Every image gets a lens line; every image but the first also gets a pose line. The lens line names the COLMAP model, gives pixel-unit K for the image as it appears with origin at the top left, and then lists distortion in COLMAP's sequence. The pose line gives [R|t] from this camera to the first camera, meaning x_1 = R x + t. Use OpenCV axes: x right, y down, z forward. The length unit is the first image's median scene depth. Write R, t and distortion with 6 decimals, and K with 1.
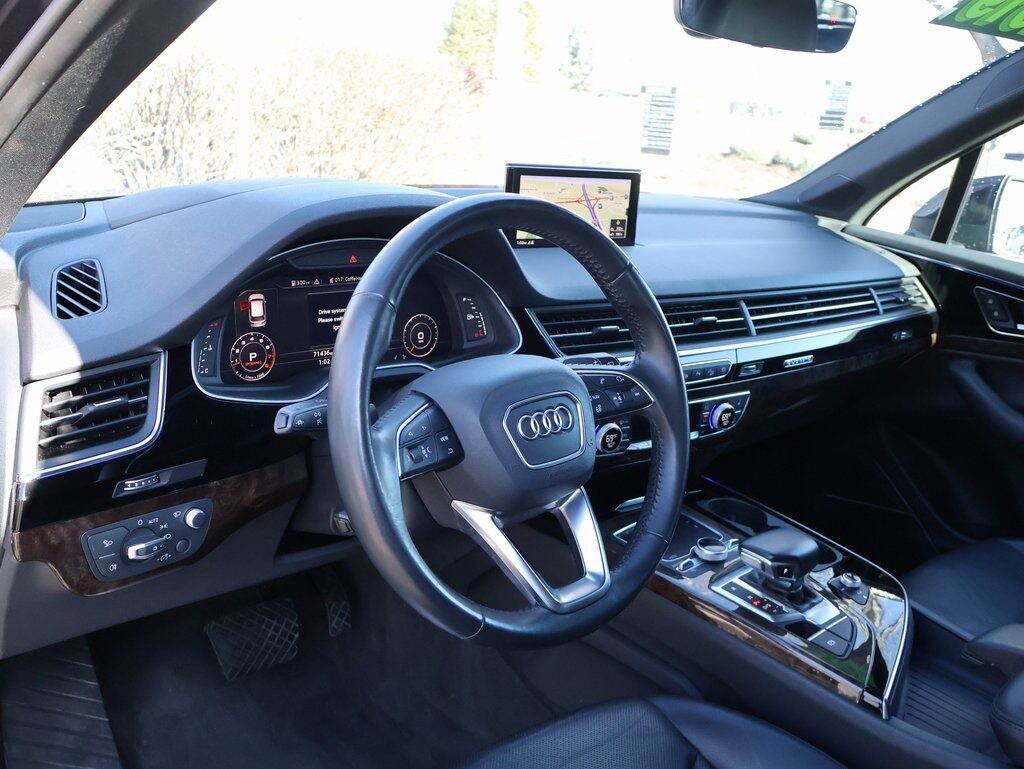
lens RADIAL K [[939.5, 0, 500.9], [0, 939.5, 386.8], [0, 0, 1]] dist [0.000862, 0.001656]
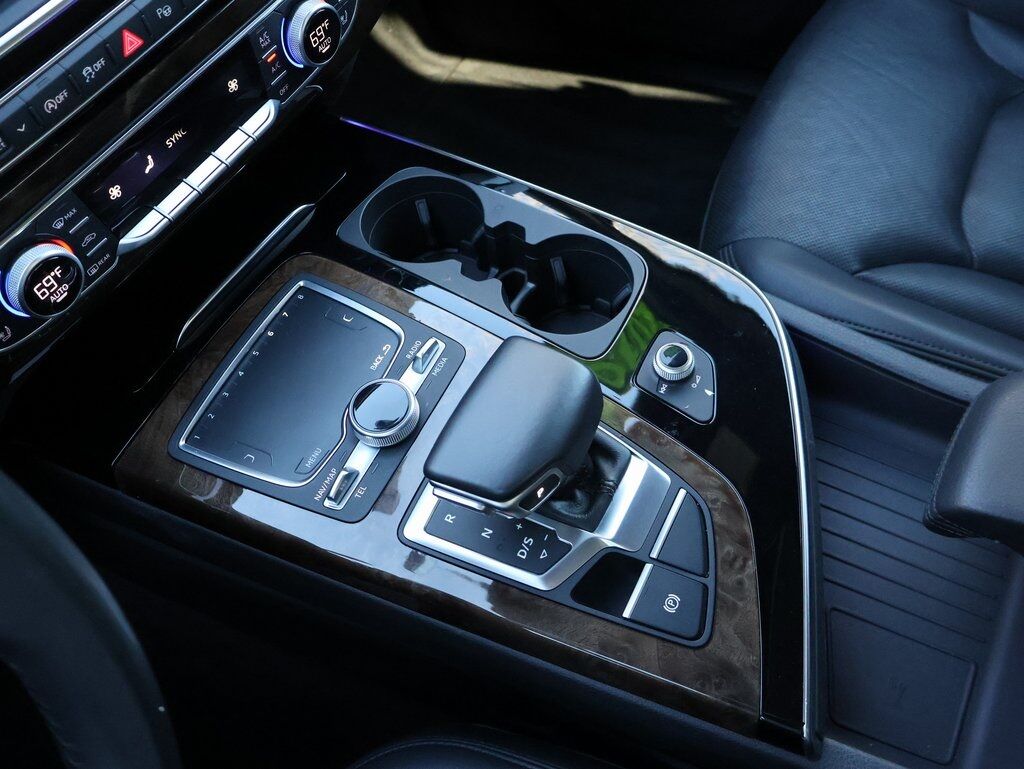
lens RADIAL K [[955.6, 0, 512.0], [0, 955.6, 384.5], [0, 0, 1]] dist [-0.012806, 0.001609]
pose [[0.908754, -0.416296, 0.029378, 0.320857], [0.309872, 0.720236, 0.620677, -0.125357], [-0.279544, -0.554939, 0.783516, 0.734831]]
